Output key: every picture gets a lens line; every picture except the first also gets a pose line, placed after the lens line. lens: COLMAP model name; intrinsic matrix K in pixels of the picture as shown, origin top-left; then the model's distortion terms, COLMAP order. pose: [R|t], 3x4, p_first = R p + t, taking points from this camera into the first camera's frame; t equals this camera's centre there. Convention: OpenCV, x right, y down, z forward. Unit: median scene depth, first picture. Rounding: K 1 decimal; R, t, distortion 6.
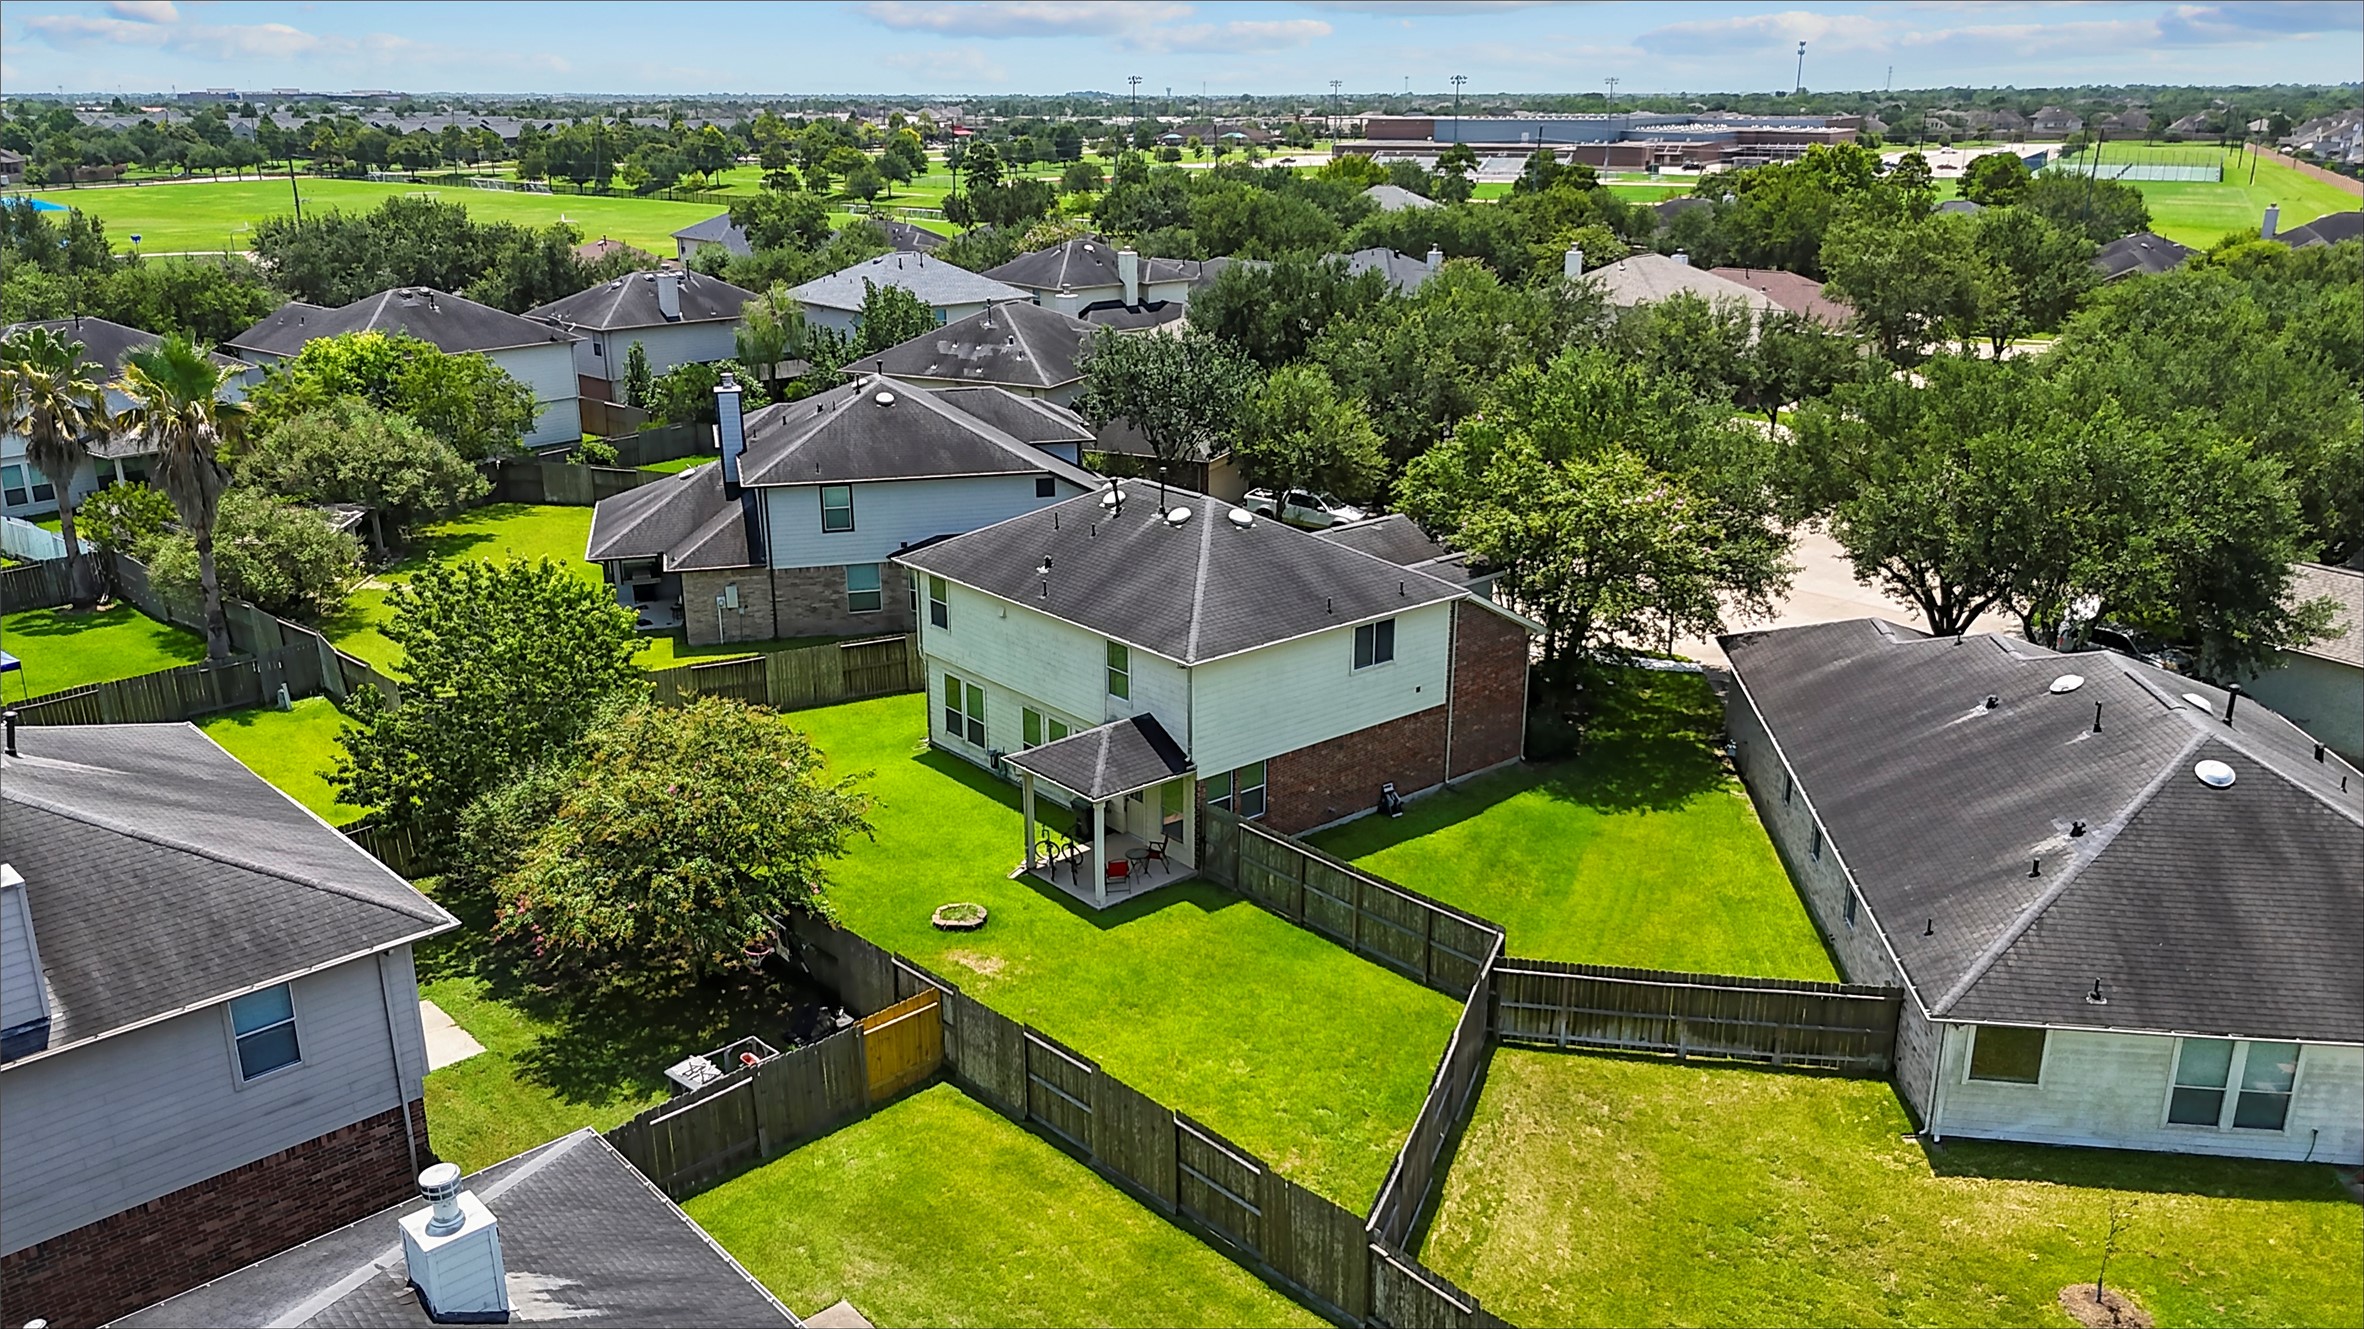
lens RADIAL K [[1773.3, 0, 1181.4], [0, 1773.3, 667.8], [0, 0, 1]] dist [0.034798, 0.000585]
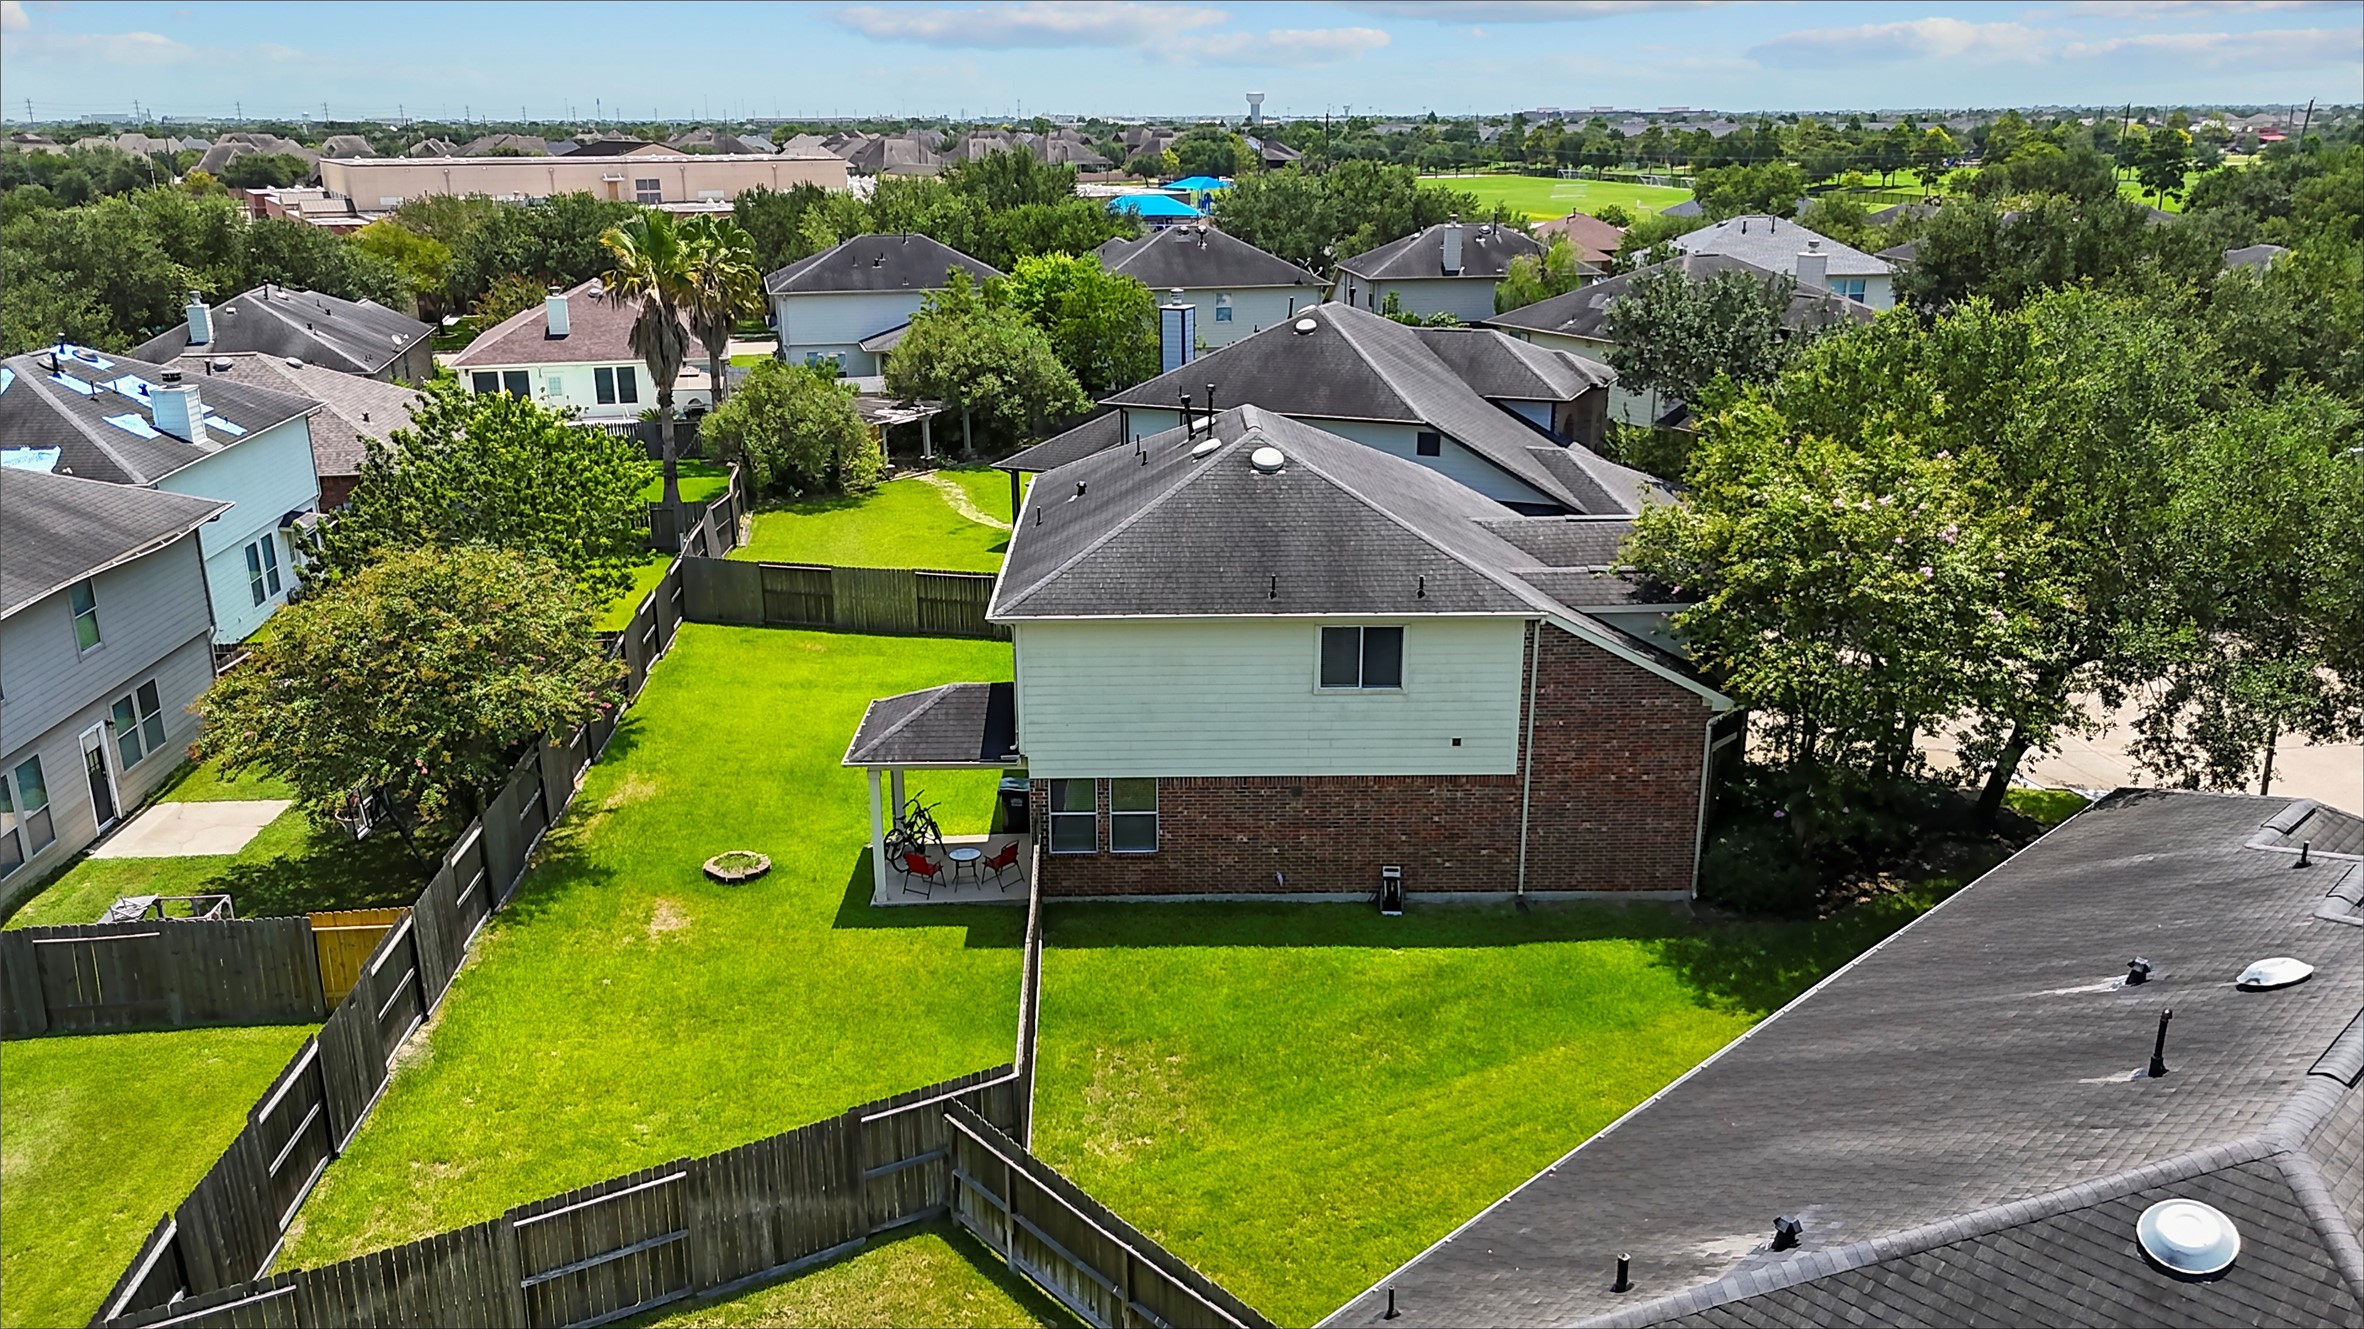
lens RADIAL K [[1773.3, 0, 1182.8], [0, 1773.3, 660.9], [0, 0, 1]] dist [0.034798, 0.000585]
pose [[0.770573, 0.181834, -0.610864, 0.477048], [-0.190935, 0.980280, 0.050943, -0.034044], [0.608080, 0.077380, 0.790095, 0.408676]]
